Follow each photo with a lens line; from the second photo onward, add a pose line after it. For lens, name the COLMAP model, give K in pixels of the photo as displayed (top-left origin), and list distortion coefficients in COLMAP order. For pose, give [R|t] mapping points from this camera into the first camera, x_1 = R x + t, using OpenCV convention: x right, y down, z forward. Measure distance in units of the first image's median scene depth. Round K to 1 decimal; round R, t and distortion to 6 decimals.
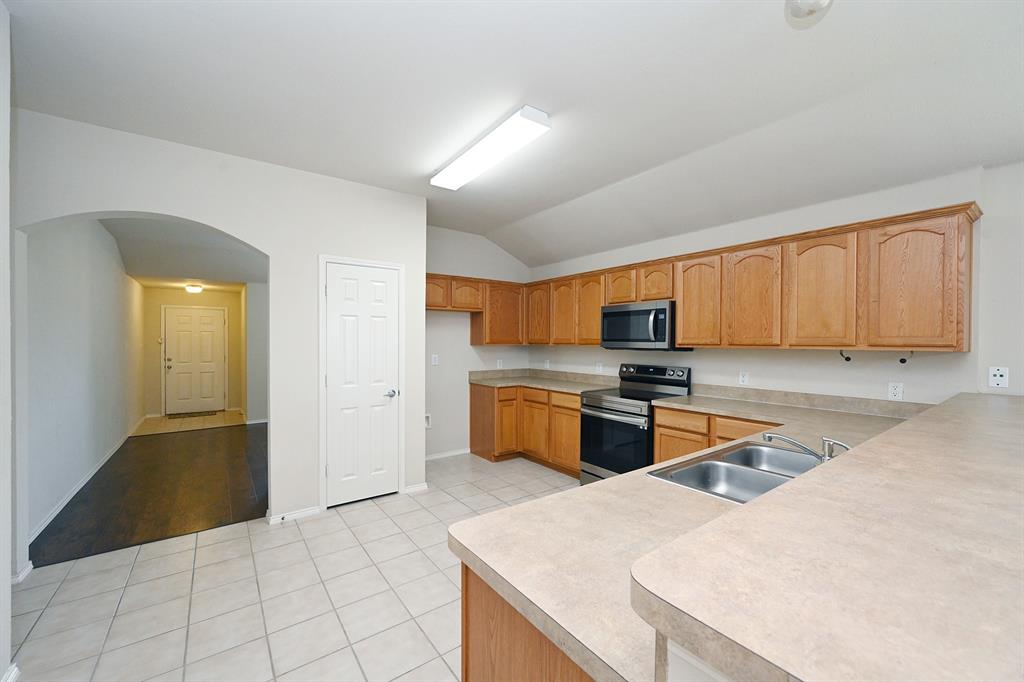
lens RADIAL K [[402.9, 0, 512.2], [0, 402.9, 342.7], [0, 0, 1]] dist [-0.001392, 0.000096]
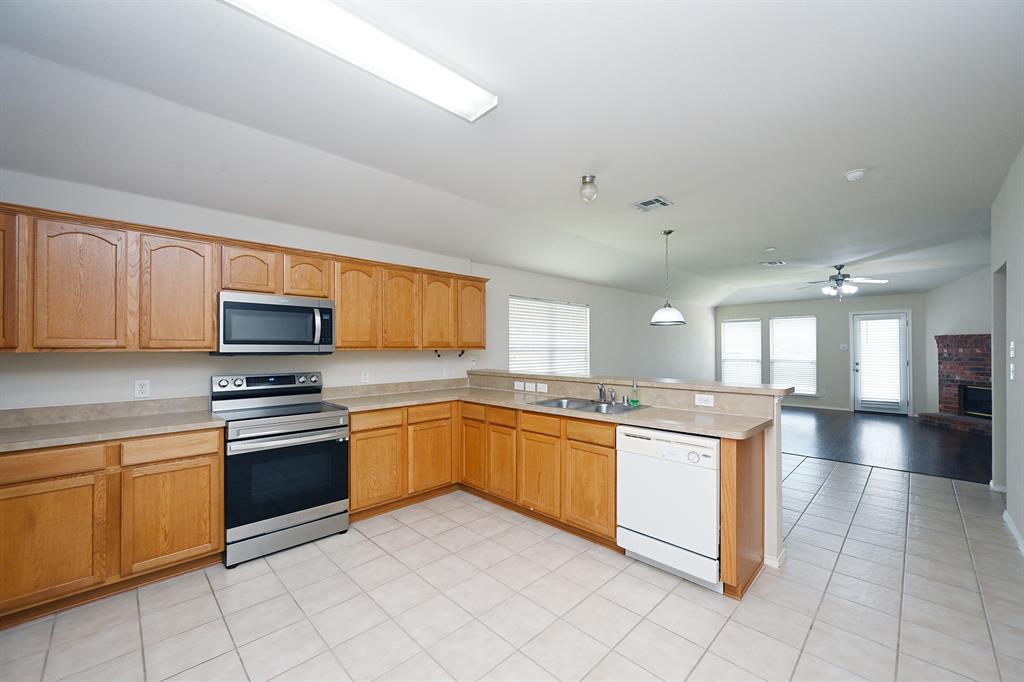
lens RADIAL K [[402.7, 0, 512.9], [0, 402.7, 344.5], [0, 0, 1]] dist [0.000157, 0.000188]
pose [[-0.146101, 0.005323, 0.989255, -0.536217], [0.006025, 0.999972, -0.004491, 0.003598], [-0.989251, 0.005304, -0.146129, 0.648038]]
